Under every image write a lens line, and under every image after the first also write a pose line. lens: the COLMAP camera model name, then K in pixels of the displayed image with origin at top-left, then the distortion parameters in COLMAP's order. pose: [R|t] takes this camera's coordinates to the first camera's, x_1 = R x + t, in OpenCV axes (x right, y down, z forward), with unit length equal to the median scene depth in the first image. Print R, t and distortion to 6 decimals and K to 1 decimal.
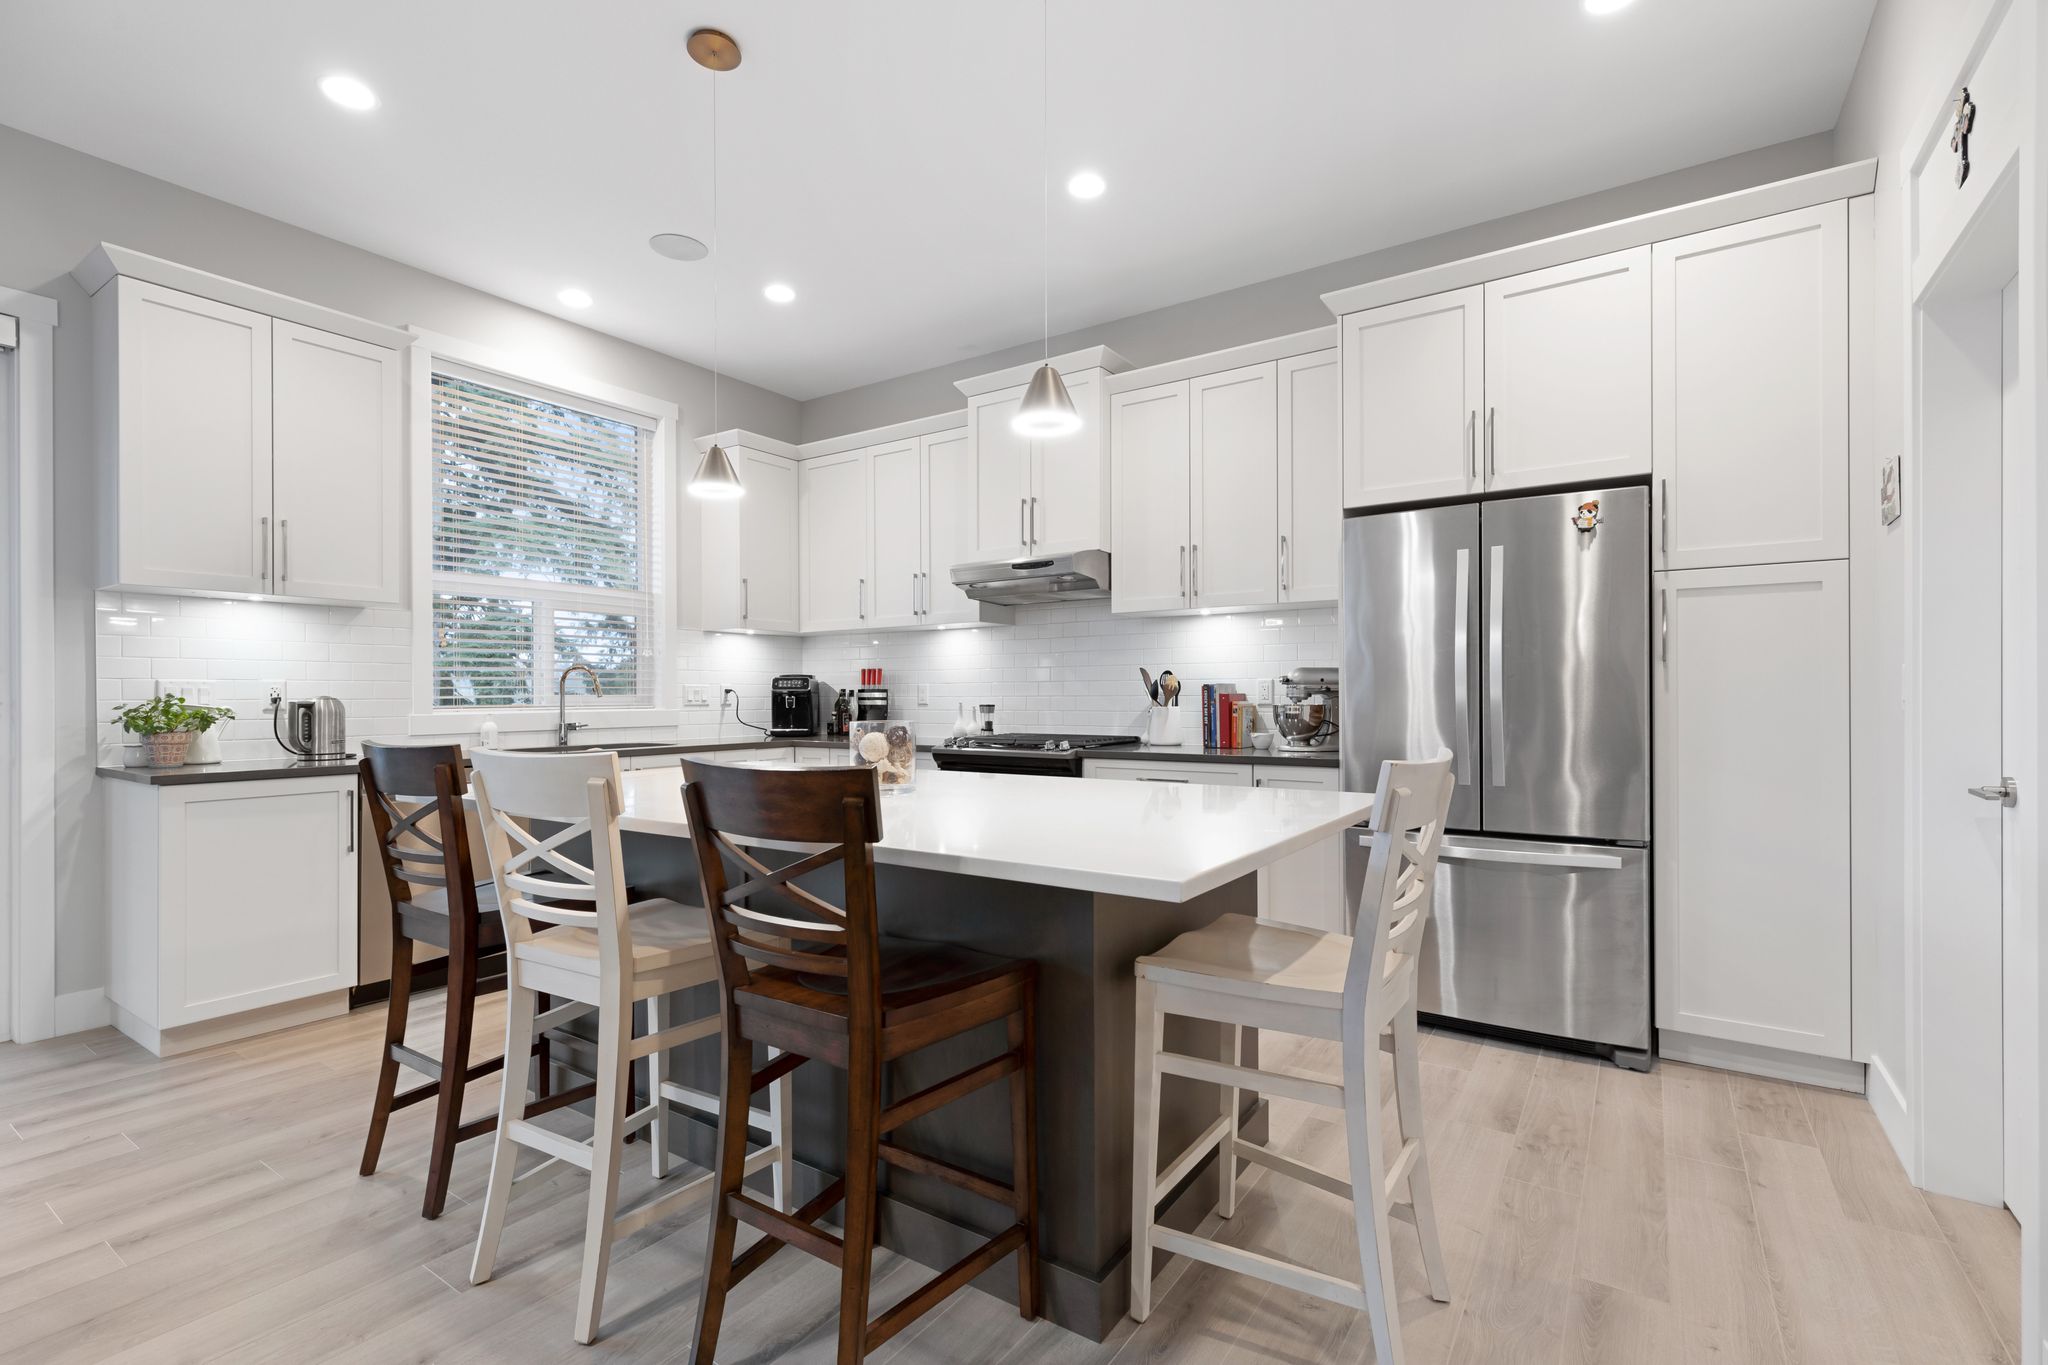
lens RADIAL K [[930.1, 0, 1012.1], [0, 930.1, 685.5], [0, 0, 1]] dist [0.002114, 0.001171]
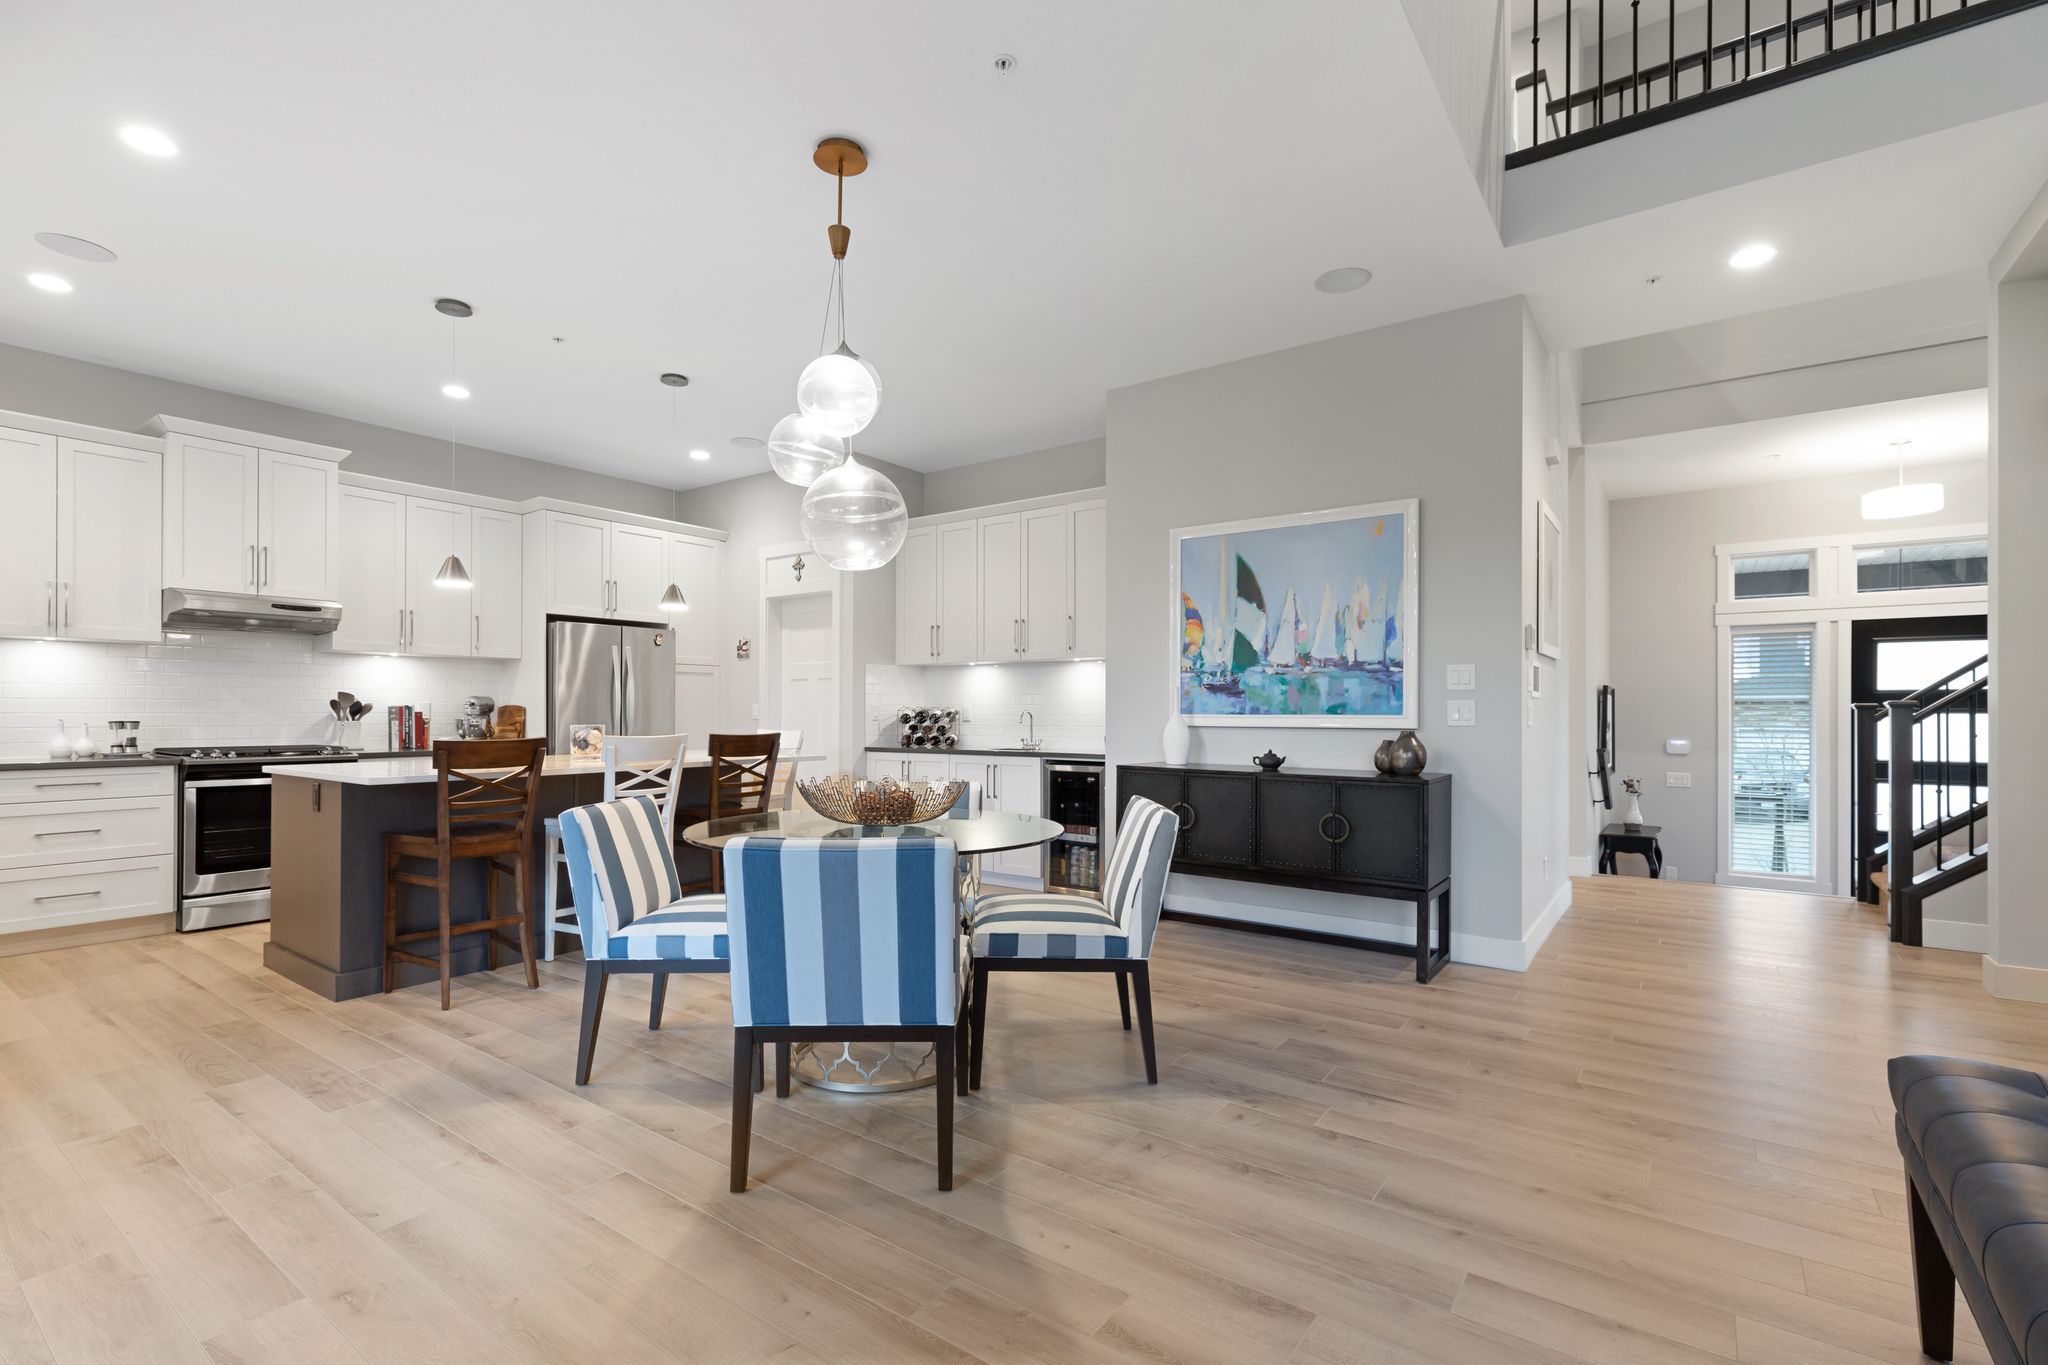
lens RADIAL K [[930.1, 0, 1032.4], [0, 930.1, 715.3], [0, 0, 1]] dist [0.002114, 0.001171]
pose [[0.021474, 0.001114, 0.999769, -1.163976], [-0.010467, 0.999945, -0.000889, 0.005517], [-0.999715, -0.010446, 0.021485, -0.017802]]
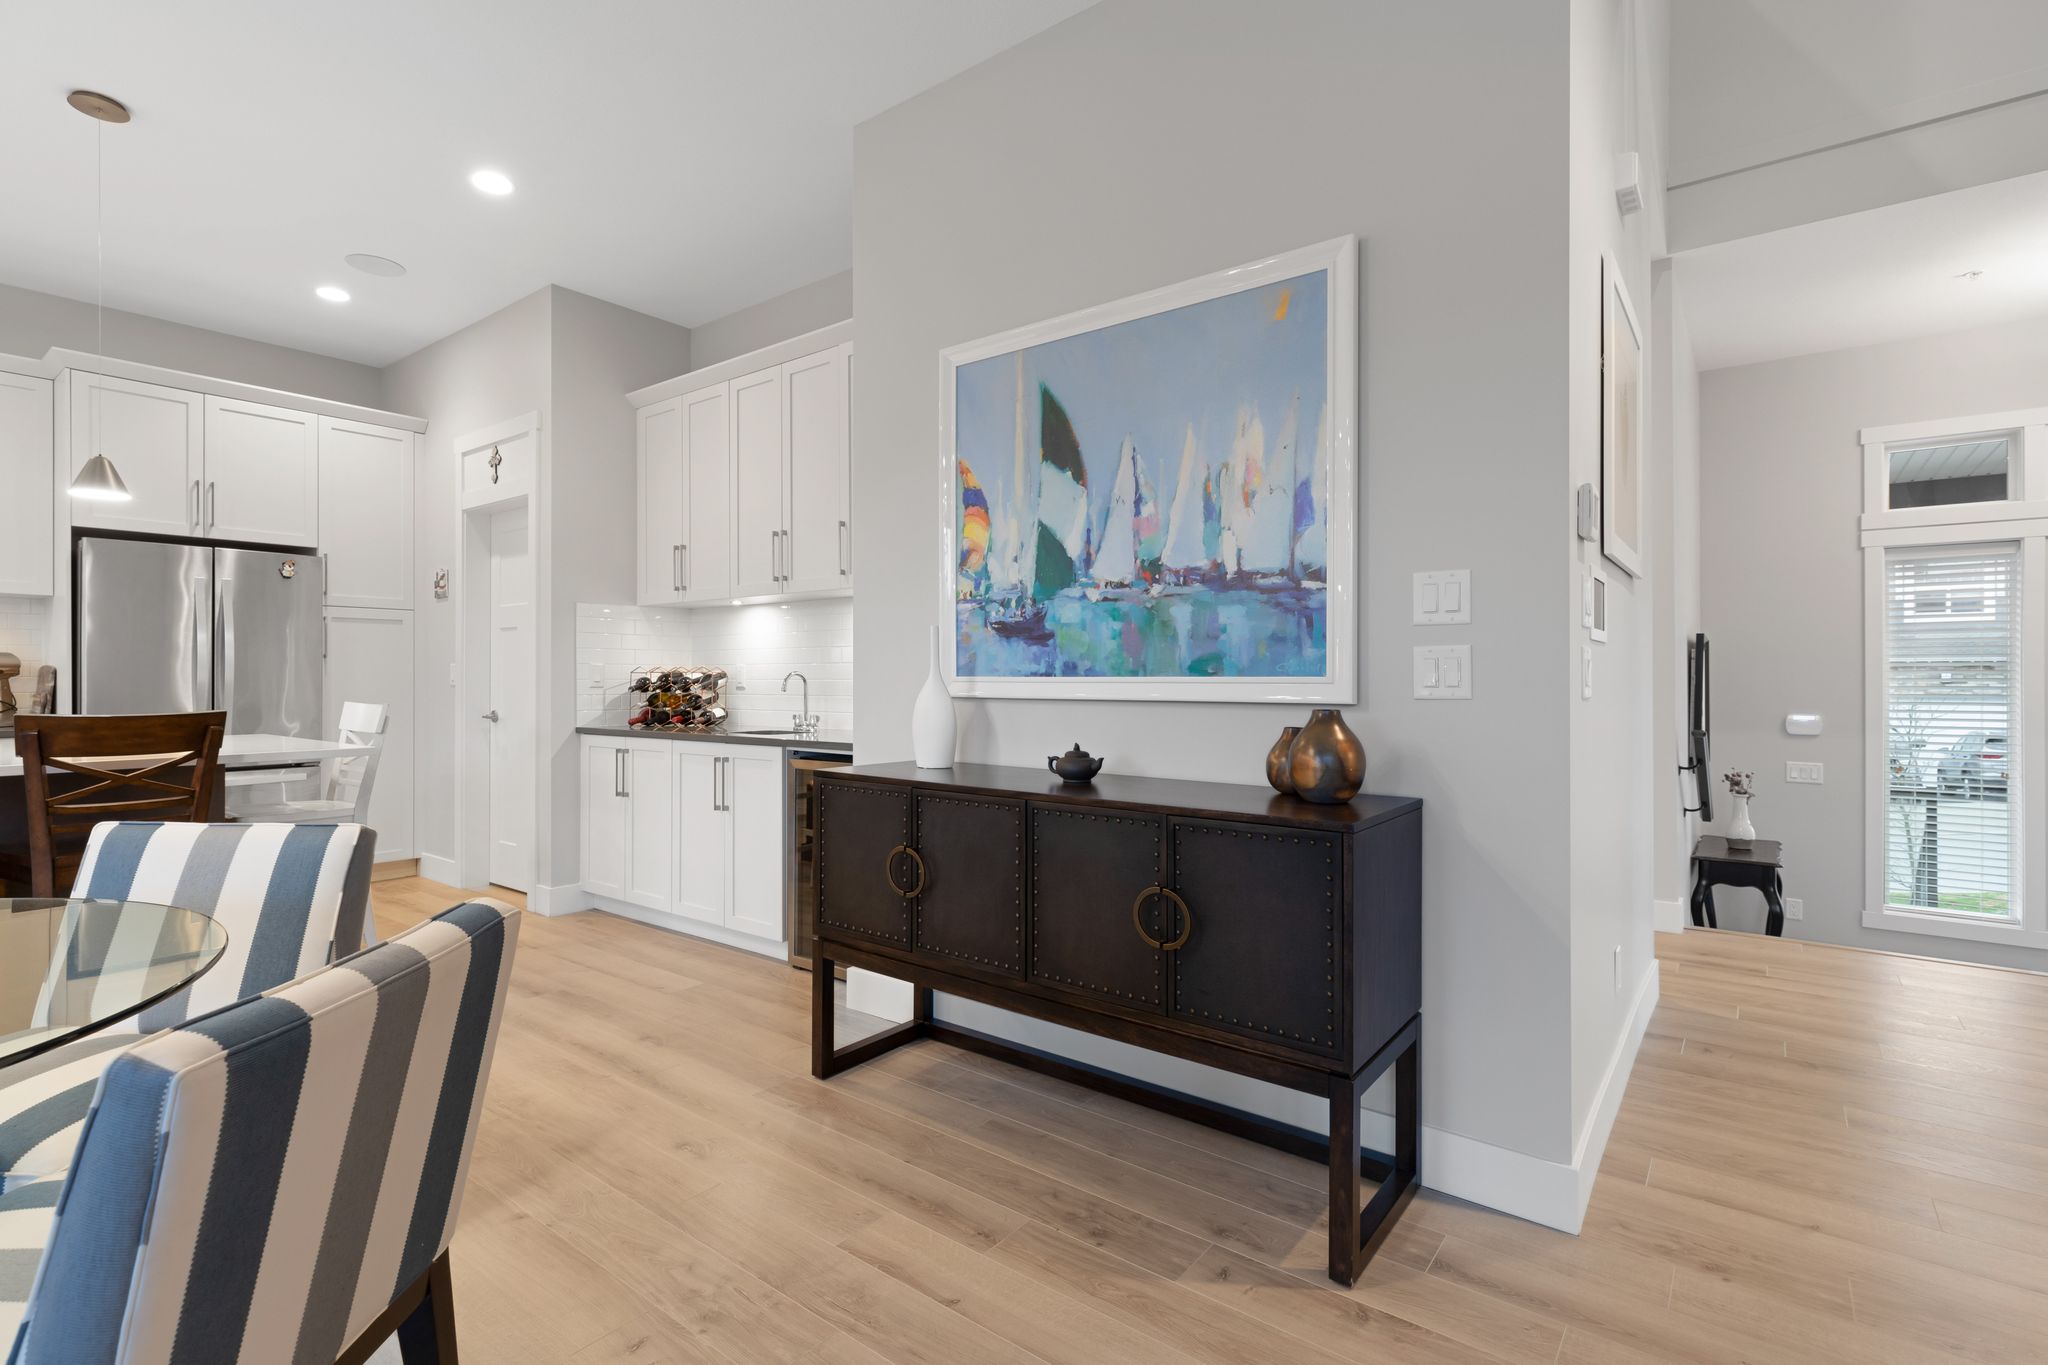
lens RADIAL K [[966.9, 0, 1033.3], [0, 966.9, 679.1], [0, 0, 1]] dist [0.001852, 0.000265]
pose [[0.047414, 0.003749, 0.998868, -0.675389], [-0.009203, 0.999952, -0.003316, 0.004615], [-0.998833, -0.009035, 0.047446, -0.263671]]
